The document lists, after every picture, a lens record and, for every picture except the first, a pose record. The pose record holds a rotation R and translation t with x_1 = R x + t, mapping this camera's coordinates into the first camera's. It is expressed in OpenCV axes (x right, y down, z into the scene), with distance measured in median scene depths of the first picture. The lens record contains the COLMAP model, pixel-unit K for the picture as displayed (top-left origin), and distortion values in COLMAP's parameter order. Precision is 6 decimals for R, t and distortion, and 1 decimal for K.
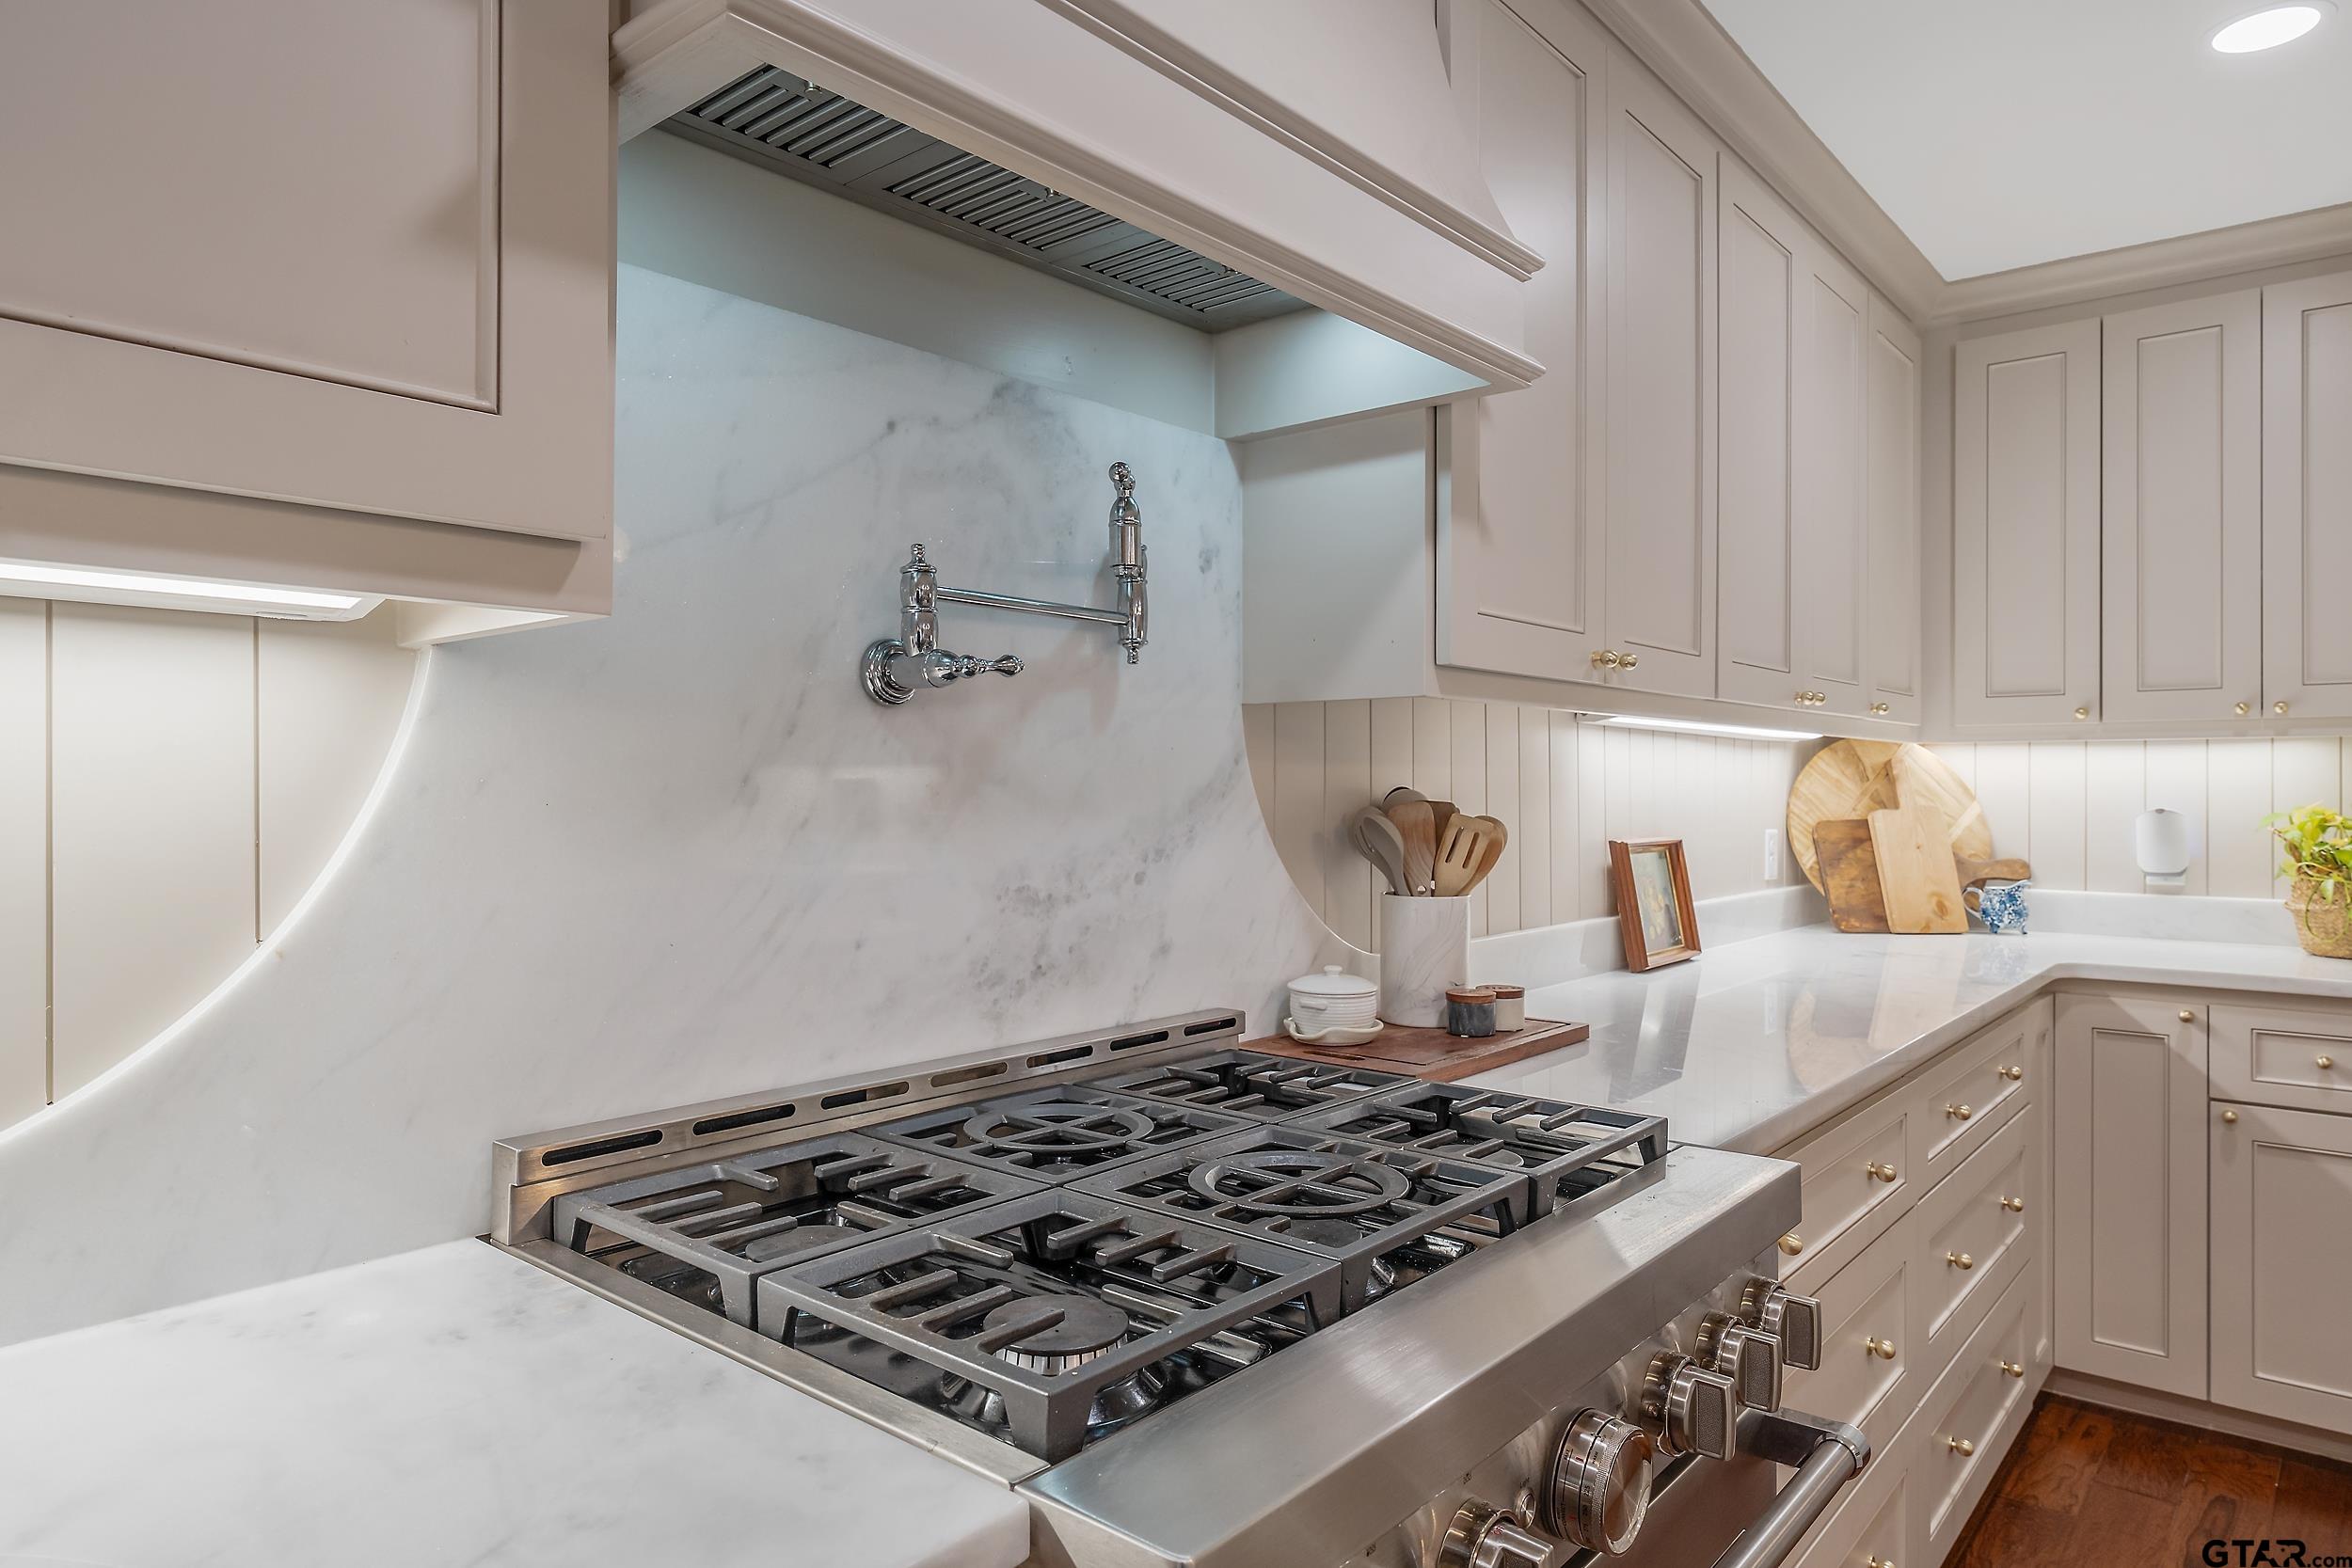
lens RADIAL K [[1404.1, 0, 1176.0], [0, 1404.1, 784.0], [0, 0, 1]] dist [-0.007531, -0.001583]
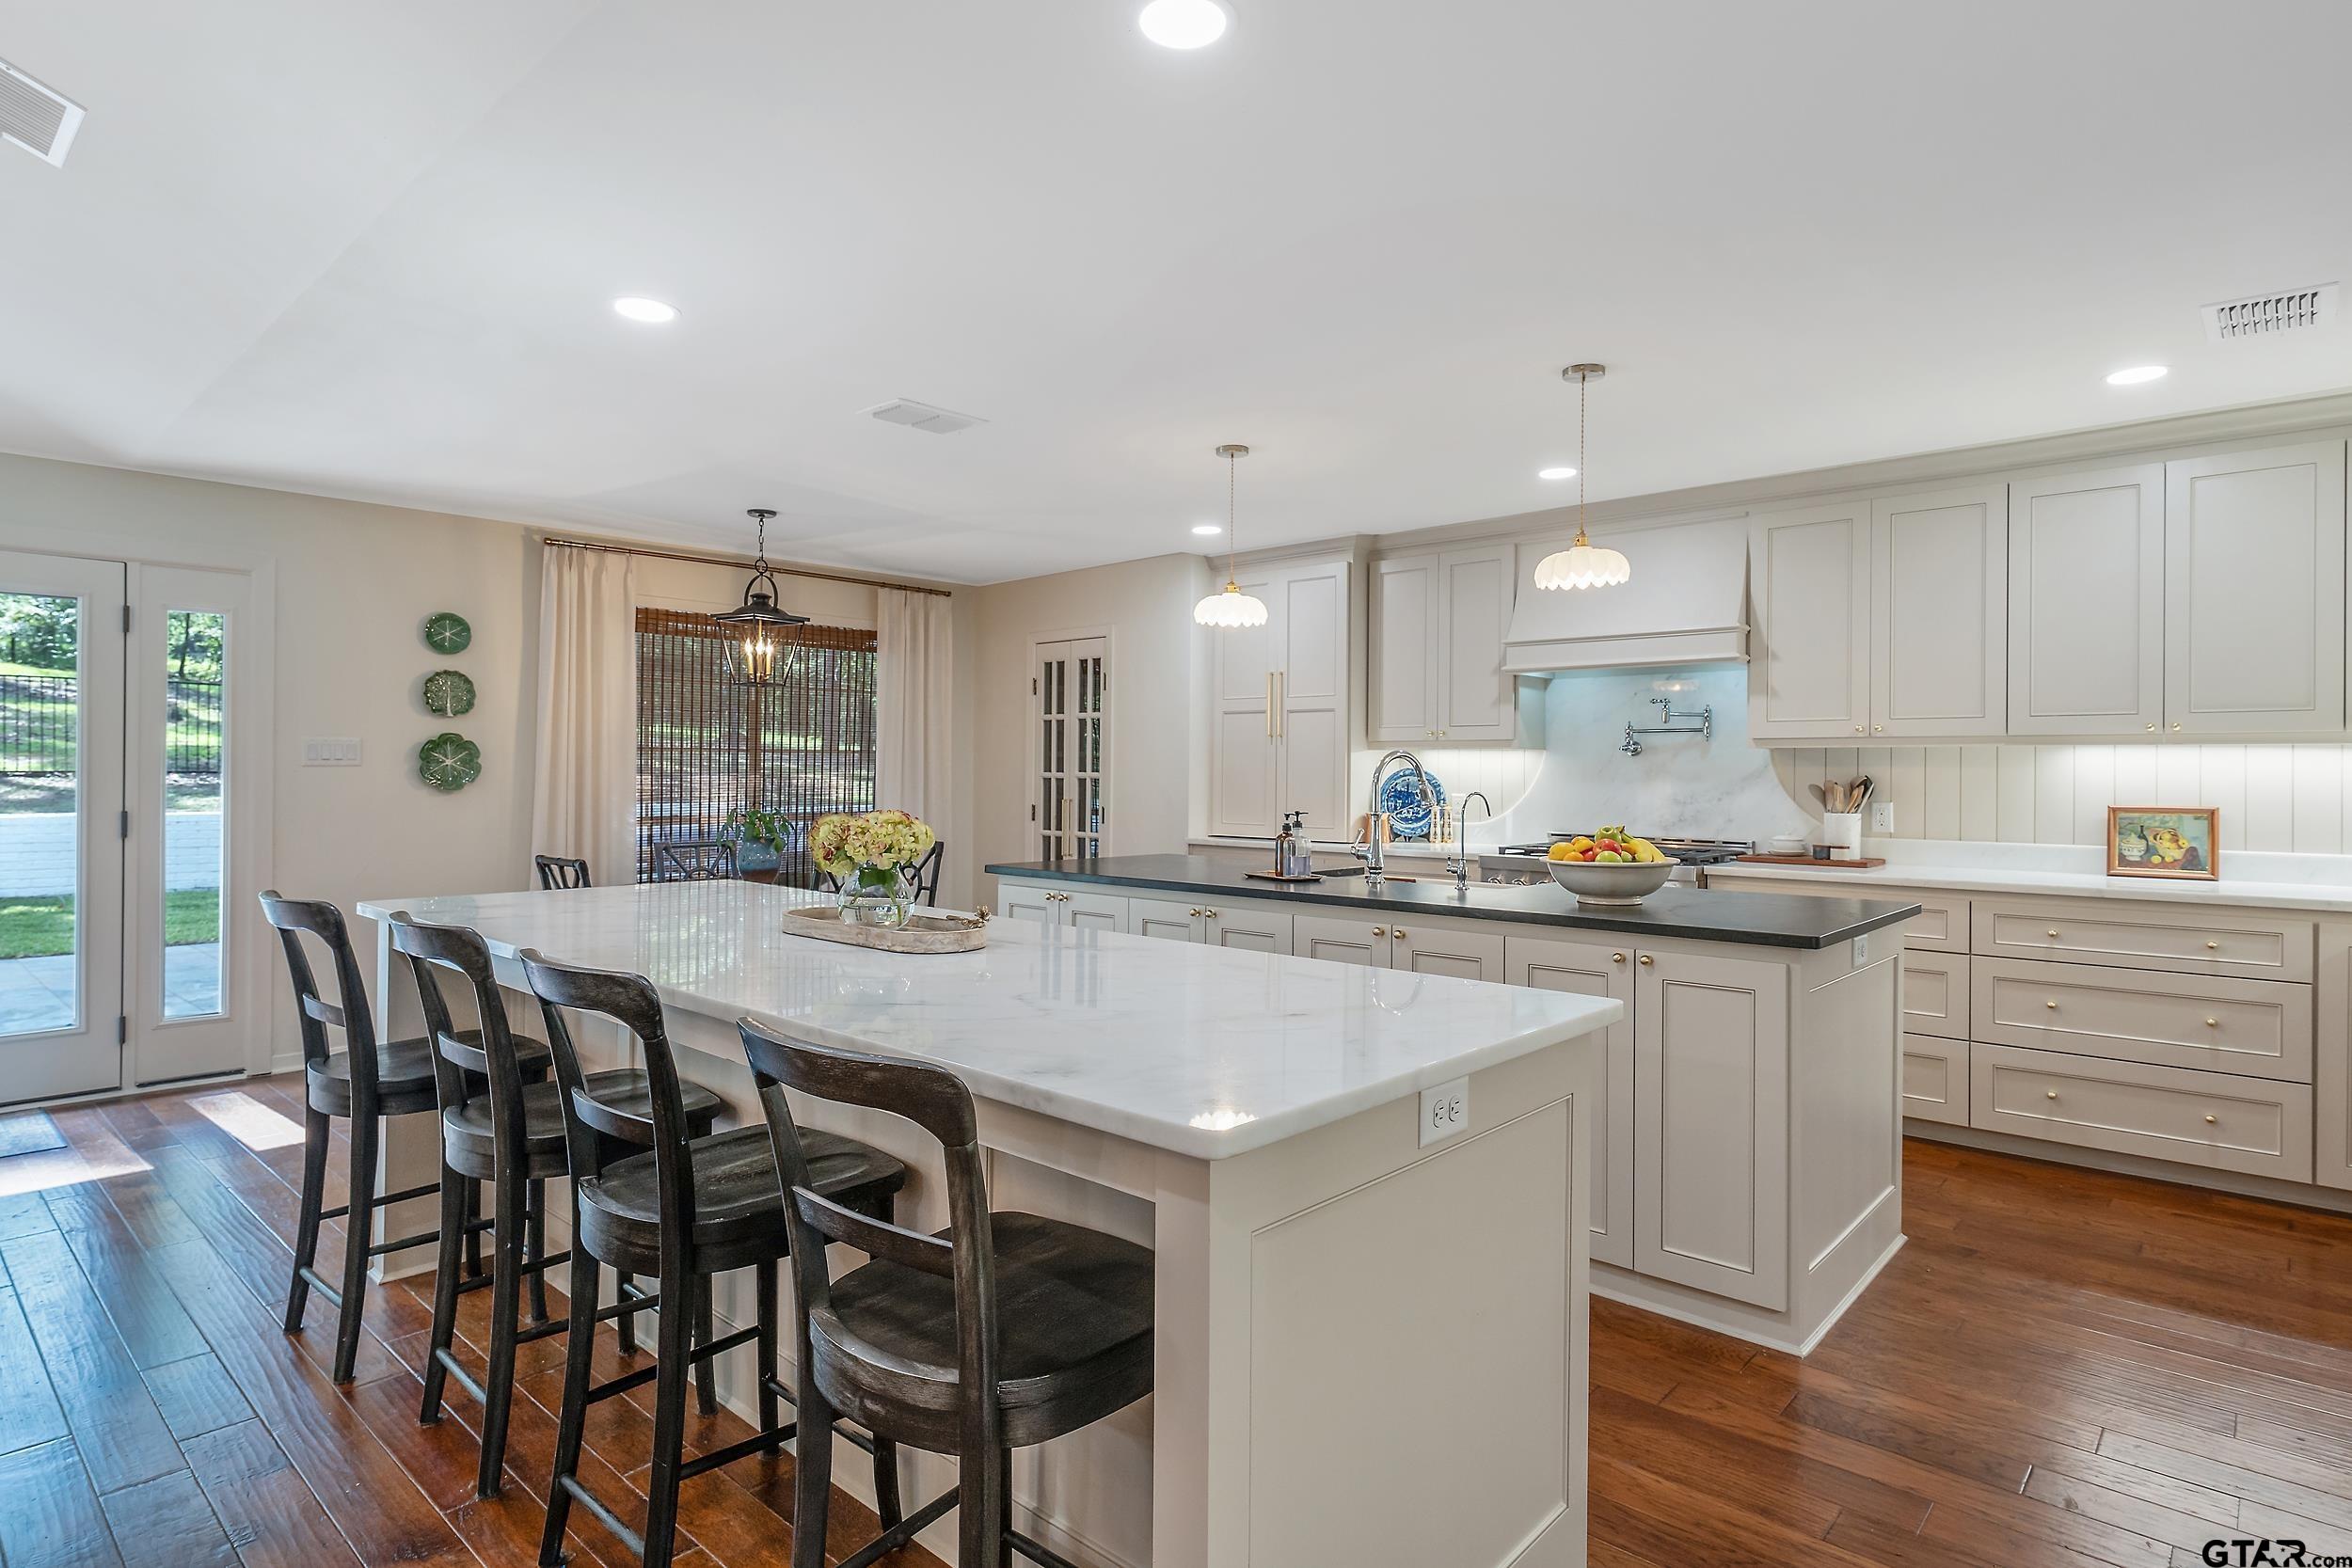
lens RADIAL K [[1239.2, 0, 1186.1], [0, 1239.2, 770.7], [0, 0, 1]] dist [0.020624, 0.000529]
pose [[-0.028170, -0.007331, -0.999576, 3.233256], [-0.008554, 0.999938, -0.007093, 0.027314], [0.999567, 0.008350, -0.028231, -0.283100]]
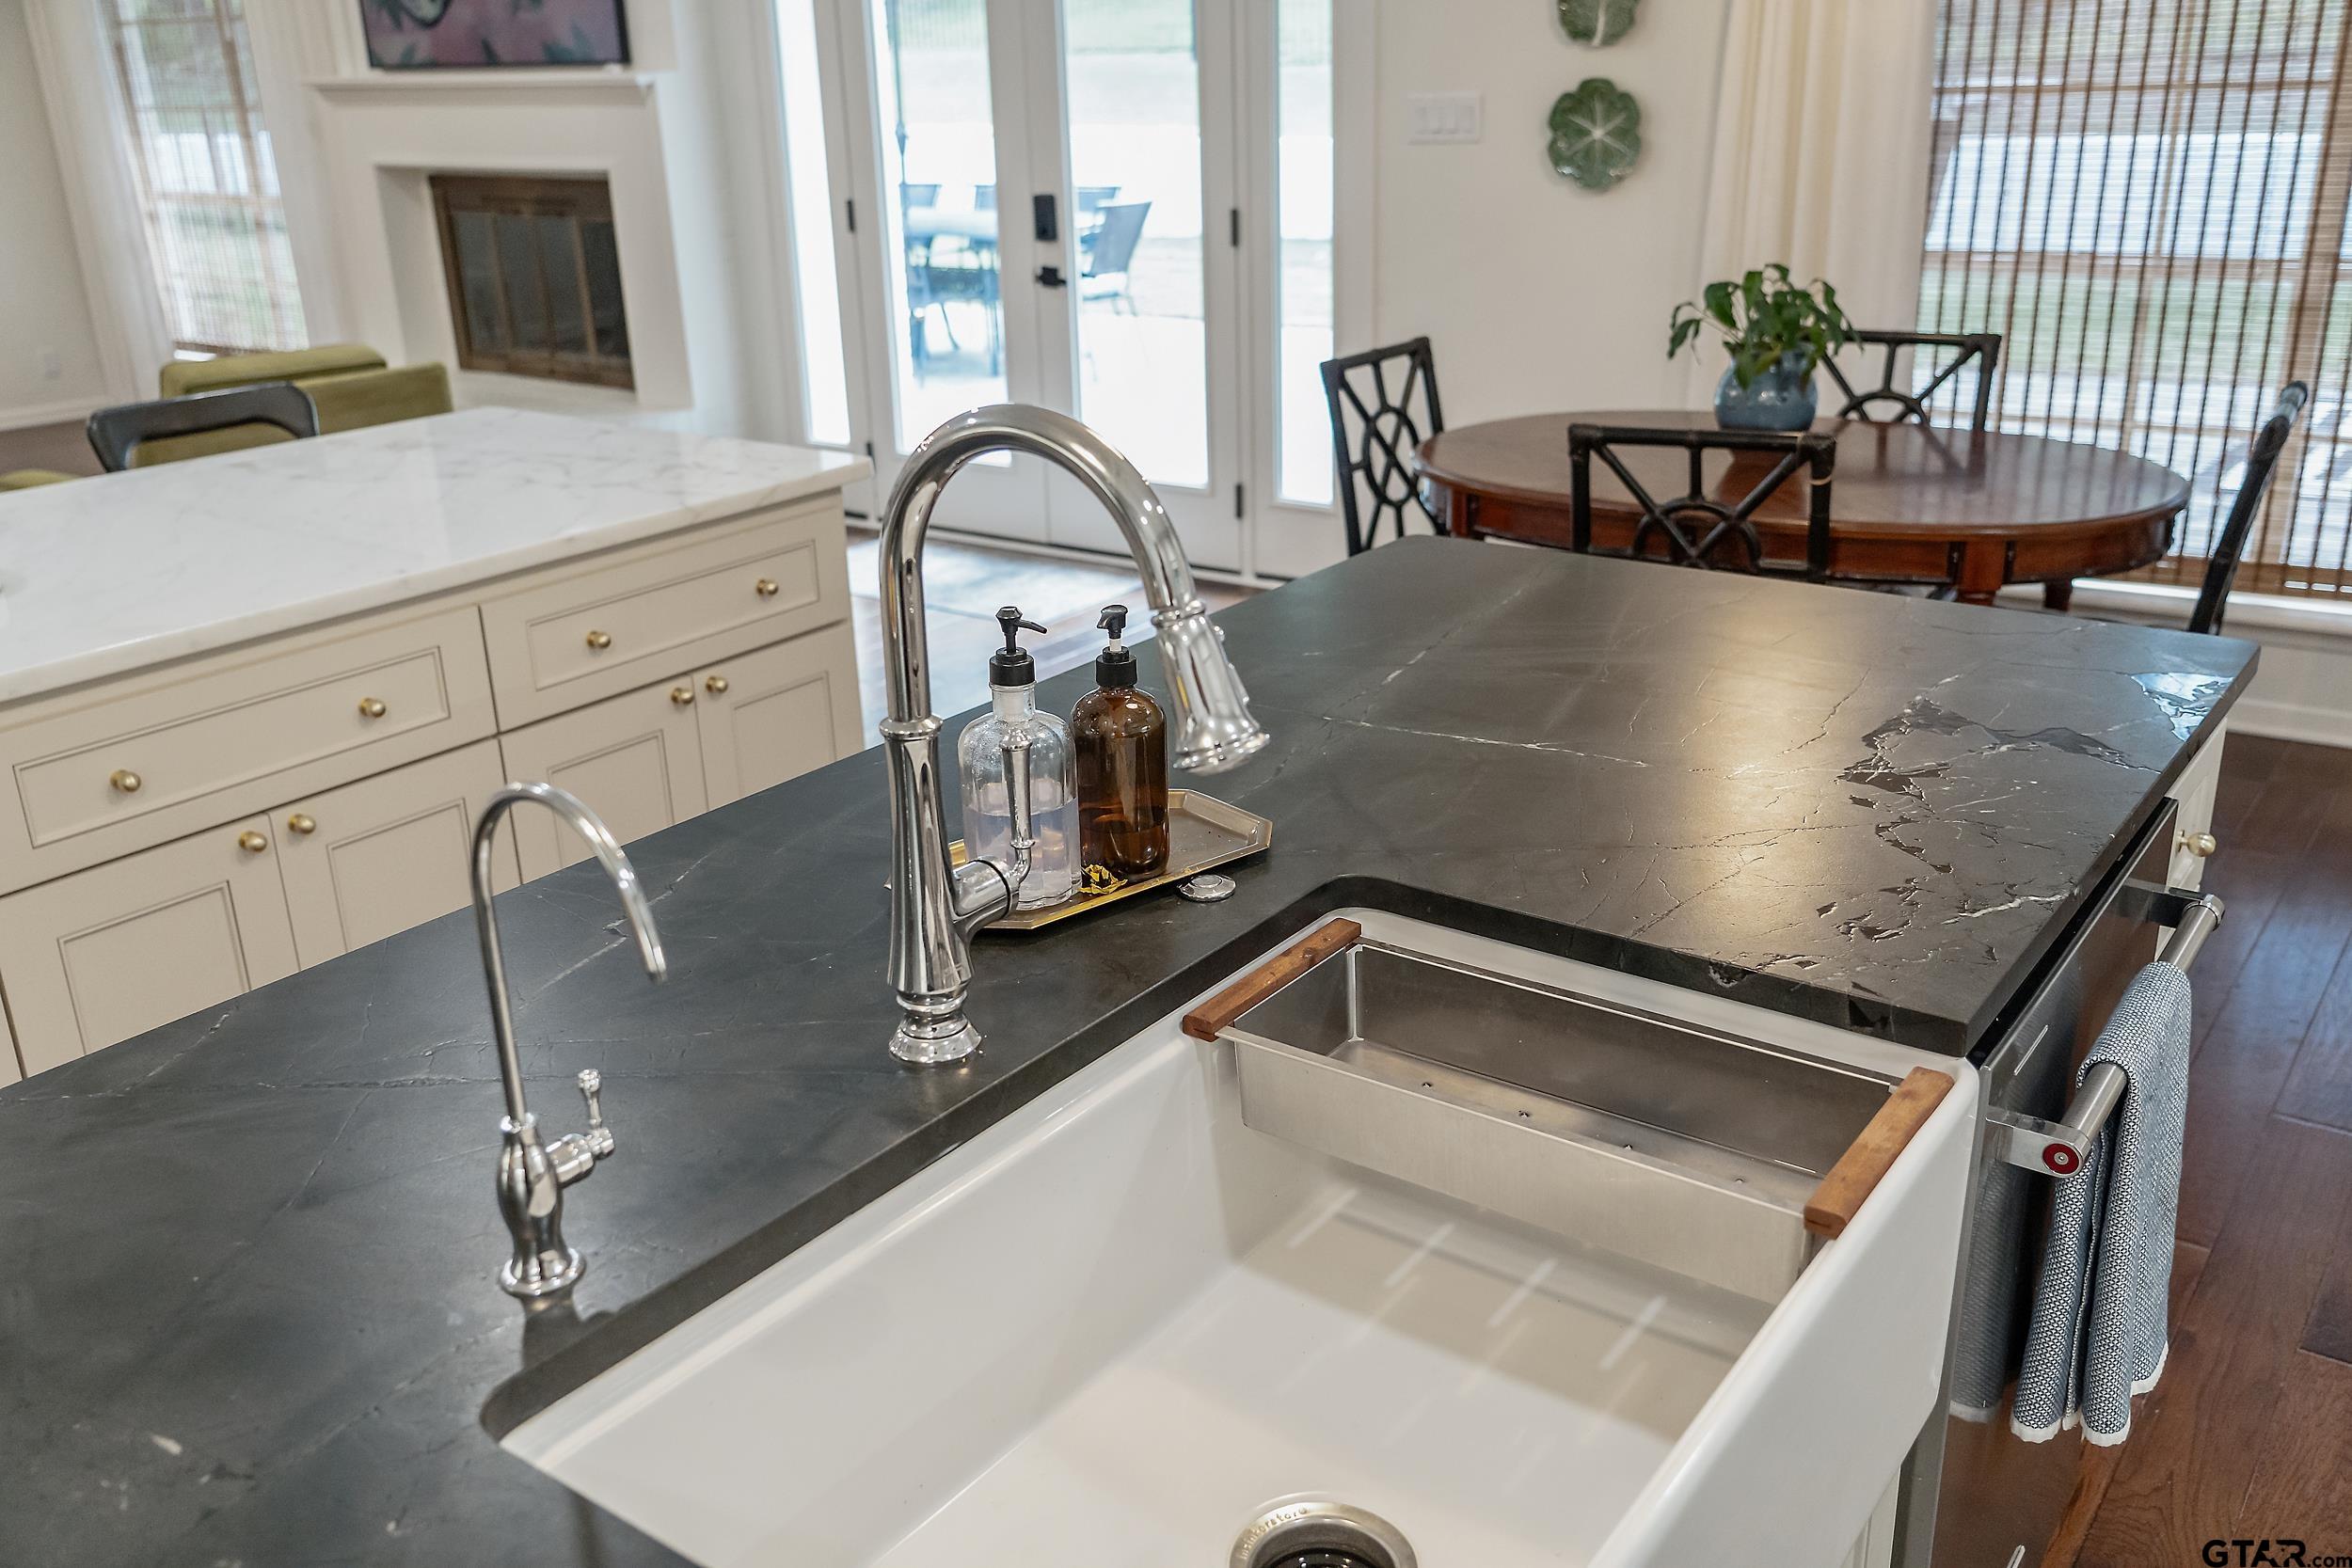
lens RADIAL K [[1970.5, 0, 1169.2], [0, 1970.5, 813.4], [0, 0, 1]] dist [0.002455, 0.014063]
pose [[-0.997470, 0.049964, -0.050561, 0.758938], [0.028249, 0.931341, 0.363051, -0.143540], [0.065229, 0.360704, -0.930397, 0.682211]]
